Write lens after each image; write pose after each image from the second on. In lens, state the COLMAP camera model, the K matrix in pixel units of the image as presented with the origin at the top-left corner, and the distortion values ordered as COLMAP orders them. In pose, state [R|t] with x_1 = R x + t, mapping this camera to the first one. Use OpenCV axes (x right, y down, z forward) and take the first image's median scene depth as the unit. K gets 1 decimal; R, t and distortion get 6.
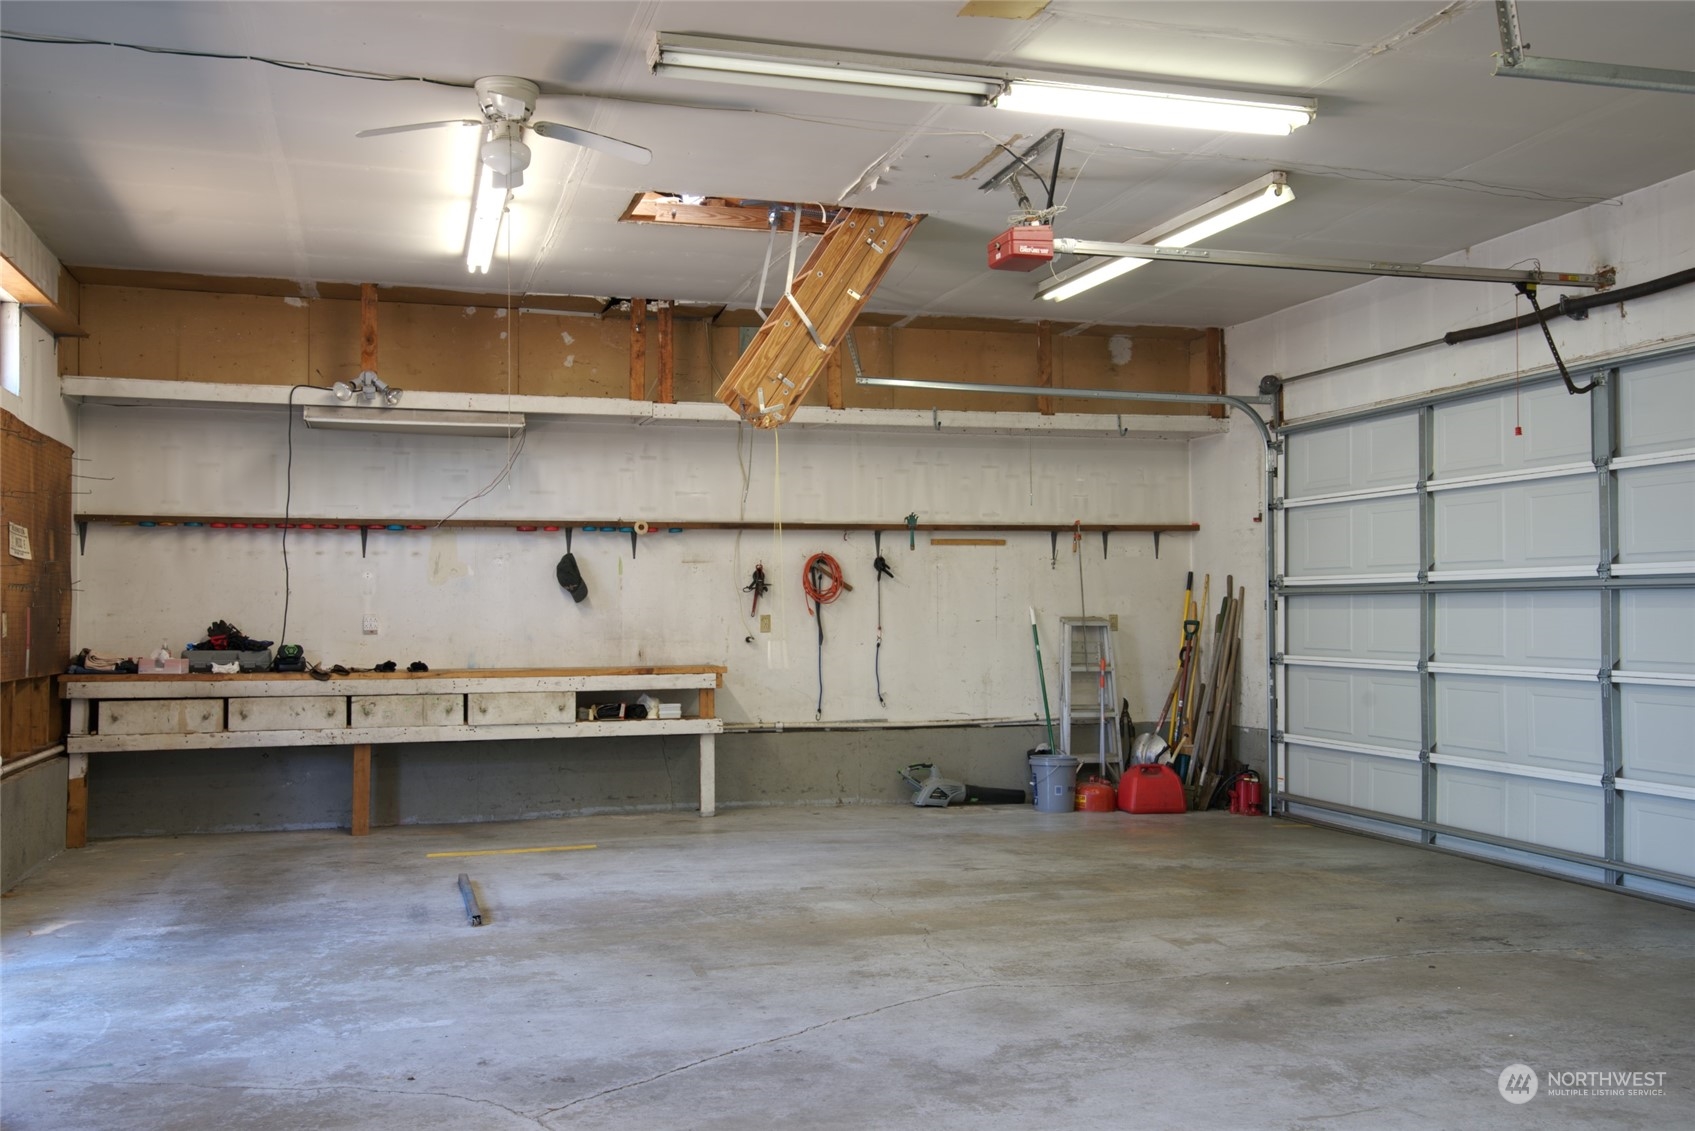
lens RADIAL K [[1599.4, 0, 857.8], [0, 1599.4, 558.4], [0, 0, 1]] dist [0.011175, 0.132945]
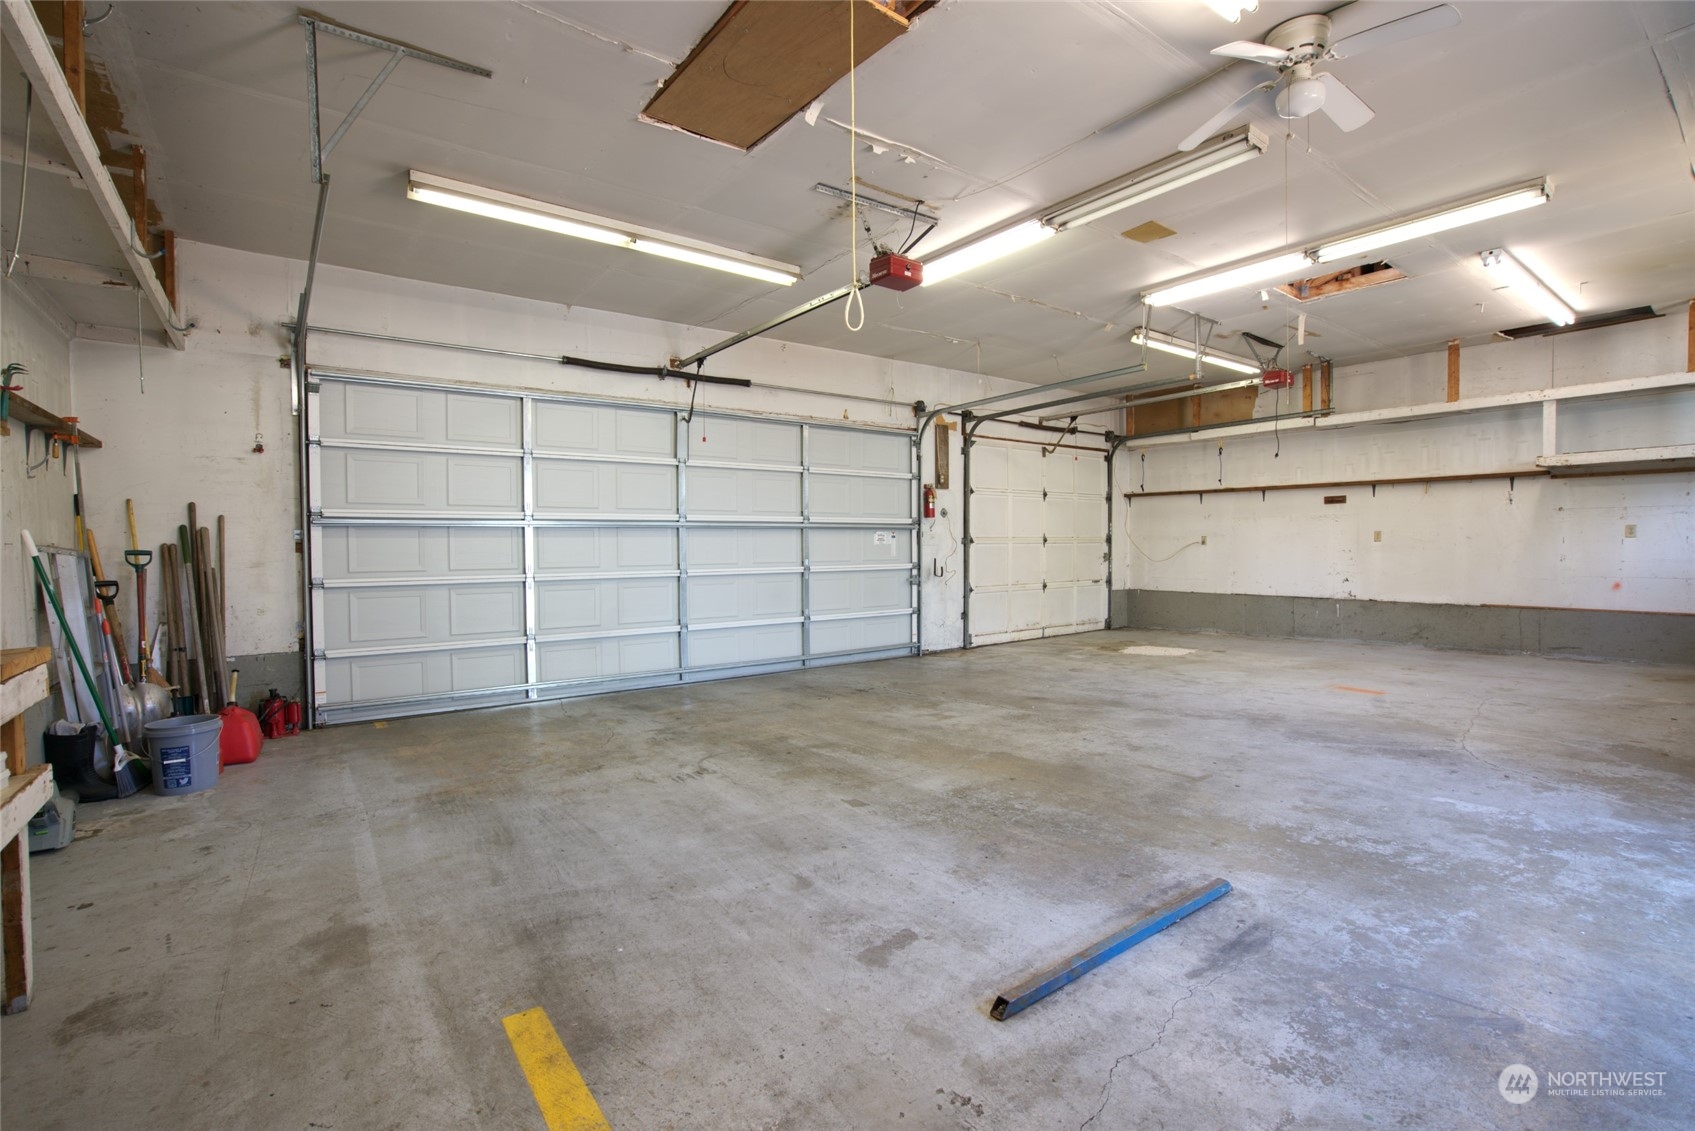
lens RADIAL K [[769.6, 0, 848.8], [0, 769.6, 564.6], [0, 0, 1]] dist [-0.060228, 0.021350]
pose [[-0.341294, -0.018550, 0.939774, -0.401523], [-0.022925, 0.999672, 0.011407, 0.041905], [-0.939677, -0.017651, -0.341607, 0.985774]]
